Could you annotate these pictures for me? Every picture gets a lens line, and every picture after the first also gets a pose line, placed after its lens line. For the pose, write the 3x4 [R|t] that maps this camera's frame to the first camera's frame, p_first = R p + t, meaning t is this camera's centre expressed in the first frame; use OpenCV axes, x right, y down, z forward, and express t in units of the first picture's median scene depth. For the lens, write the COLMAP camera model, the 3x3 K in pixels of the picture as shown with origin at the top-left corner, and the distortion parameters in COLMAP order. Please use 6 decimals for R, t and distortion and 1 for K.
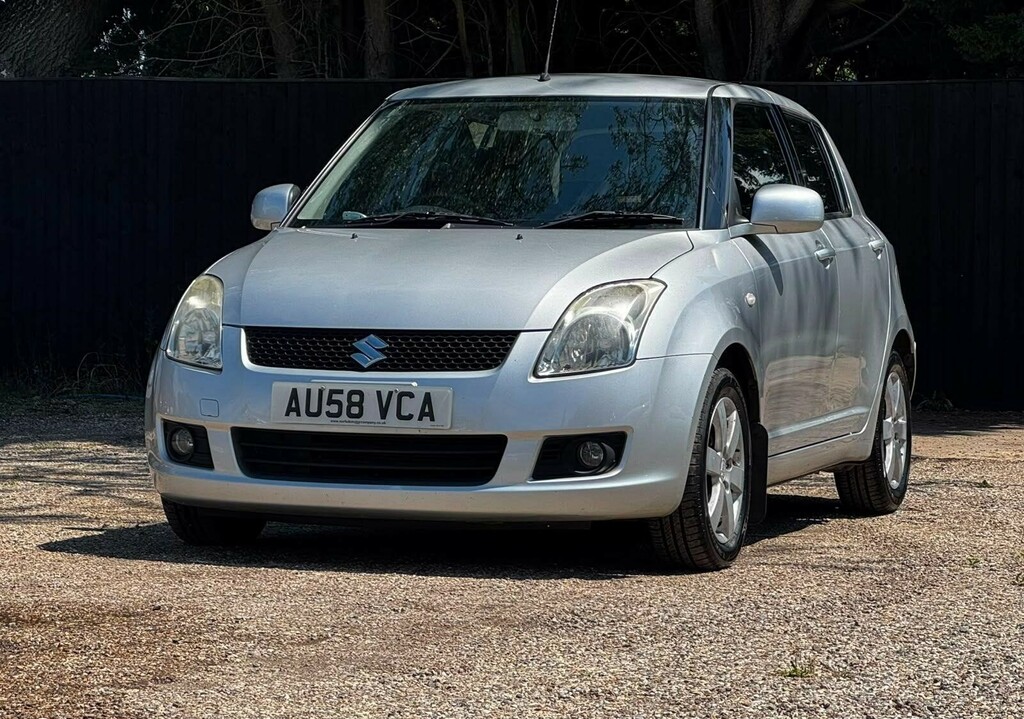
lens RADIAL K [[3268.0, 0, 512.0], [0, 3268.0, 359.5], [0, 0, 1]] dist [-0.165847, 3.144902]
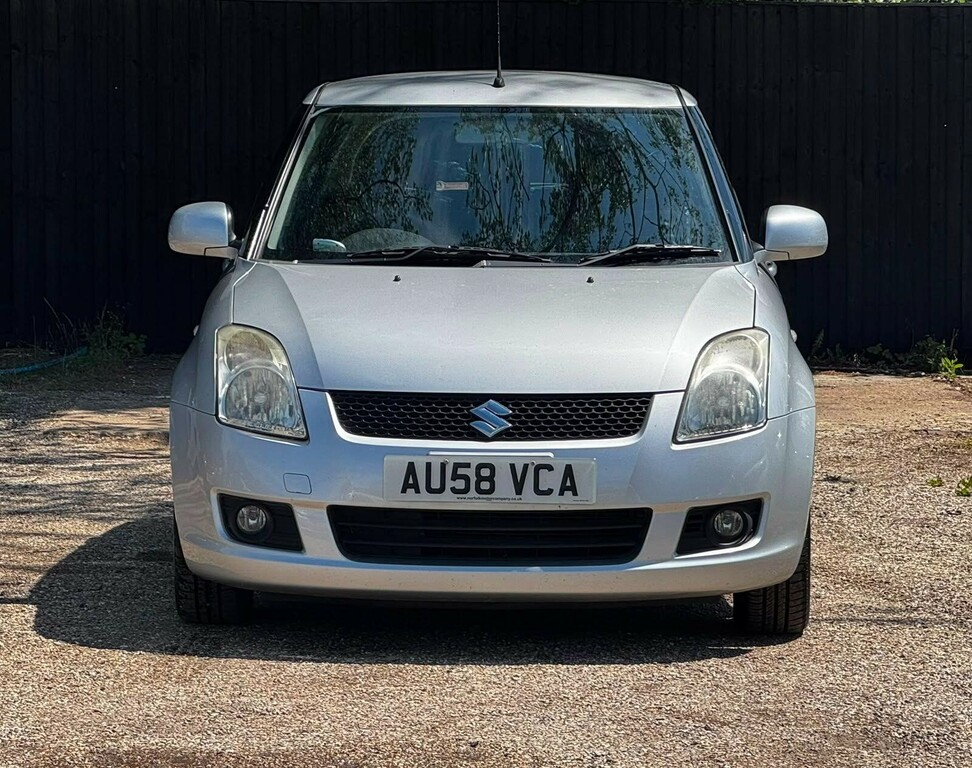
lens RADIAL K [[3640.6, 0, 486.0], [0, 3640.6, 384.0], [0, 0, 1]] dist [-0.144682, 4.490222]
pose [[0.951010, -0.027800, 0.307908, -0.355640], [0.011453, 0.998433, 0.054772, -0.067464], [-0.308948, -0.048563, 0.949838, 0.040993]]
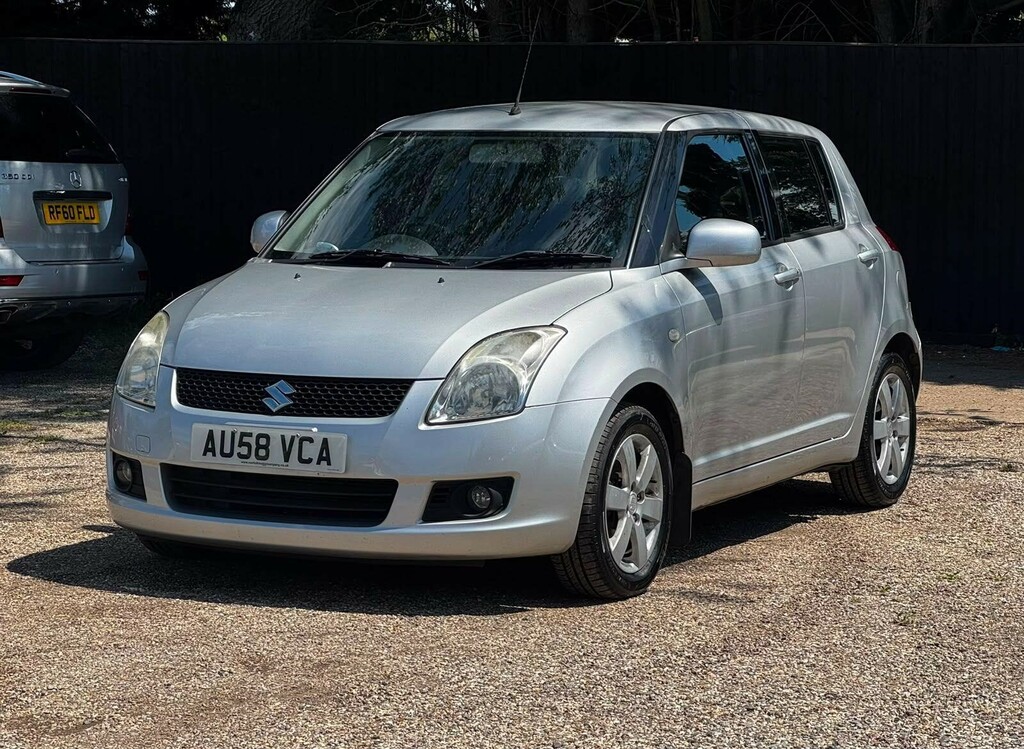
lens RADIAL K [[2858.6, 0, 512.0], [0, 2858.6, 374.5], [0, 0, 1]] dist [-0.049596, 2.047733]
pose [[0.989809, 0.007919, -0.142184, 0.163683], [0.000220, 0.998366, 0.057139, -0.062686], [0.142404, -0.056588, 0.988190, 0.091562]]
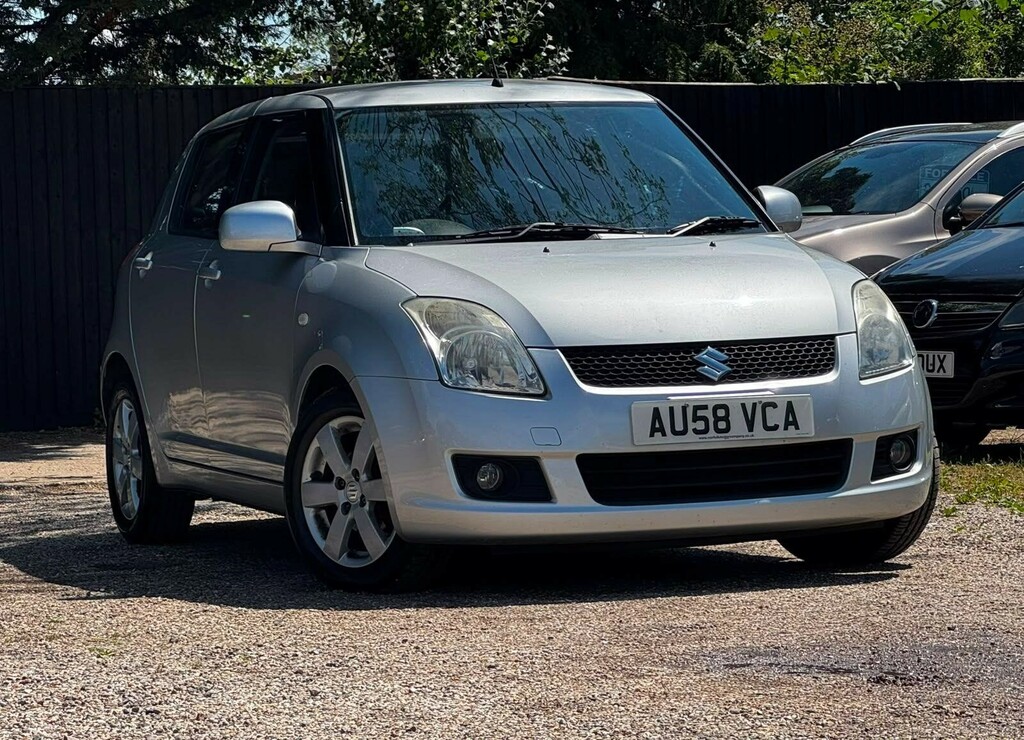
lens RADIAL K [[3396.4, 0, 668.9], [0, 3396.4, 370.1], [0, 0, 1]] dist [0.046430, -2.378090]
pose [[0.737068, -0.058729, 0.673262, -0.734169], [0.060610, 0.997947, 0.020698, -0.022498], [-0.673095, 0.025551, 0.739114, 0.260871]]
